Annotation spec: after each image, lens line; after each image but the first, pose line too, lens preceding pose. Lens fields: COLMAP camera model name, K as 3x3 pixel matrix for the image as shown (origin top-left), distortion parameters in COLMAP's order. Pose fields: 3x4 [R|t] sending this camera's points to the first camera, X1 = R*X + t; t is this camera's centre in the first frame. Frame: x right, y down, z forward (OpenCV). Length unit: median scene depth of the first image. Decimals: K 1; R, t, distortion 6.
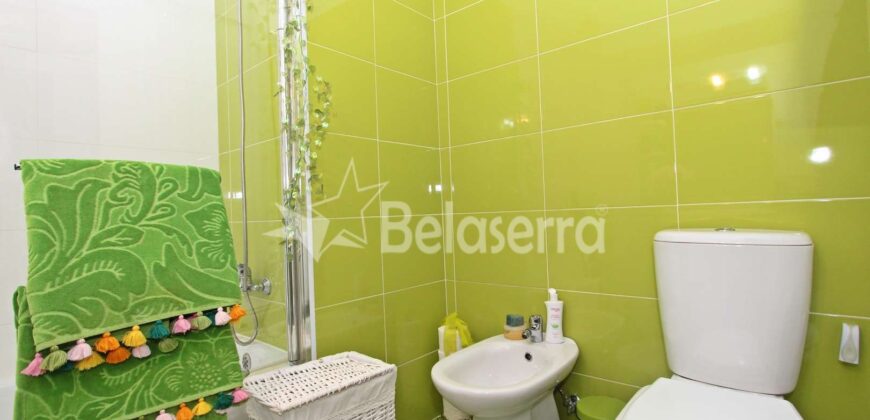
lens RADIAL K [[419.3, 0, 435.0], [0, 419.3, 210.0], [0, 0, 1]] dist [-0.016736, 0.000145]
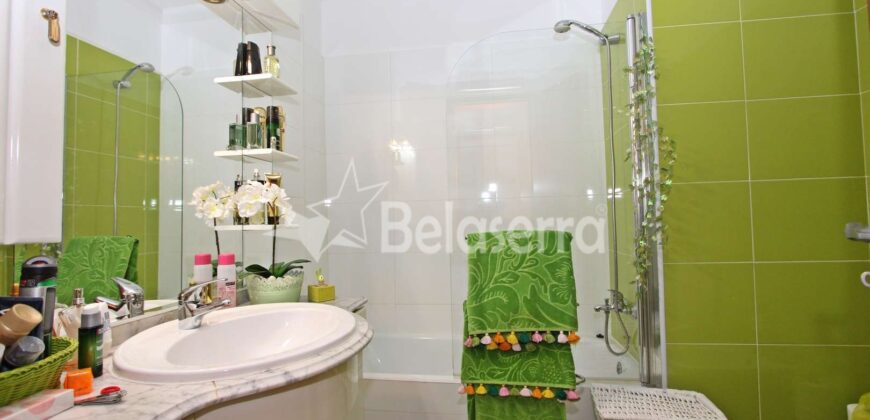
lens RADIAL K [[419.3, 0, 435.0], [0, 419.3, 210.0], [0, 0, 1]] dist [-0.016736, 0.000145]
pose [[0.535020, 0.016122, -0.844685, 0.520241], [0.010881, 0.999603, 0.025971, -0.253655], [0.844769, -0.023086, 0.534633, -0.171380]]
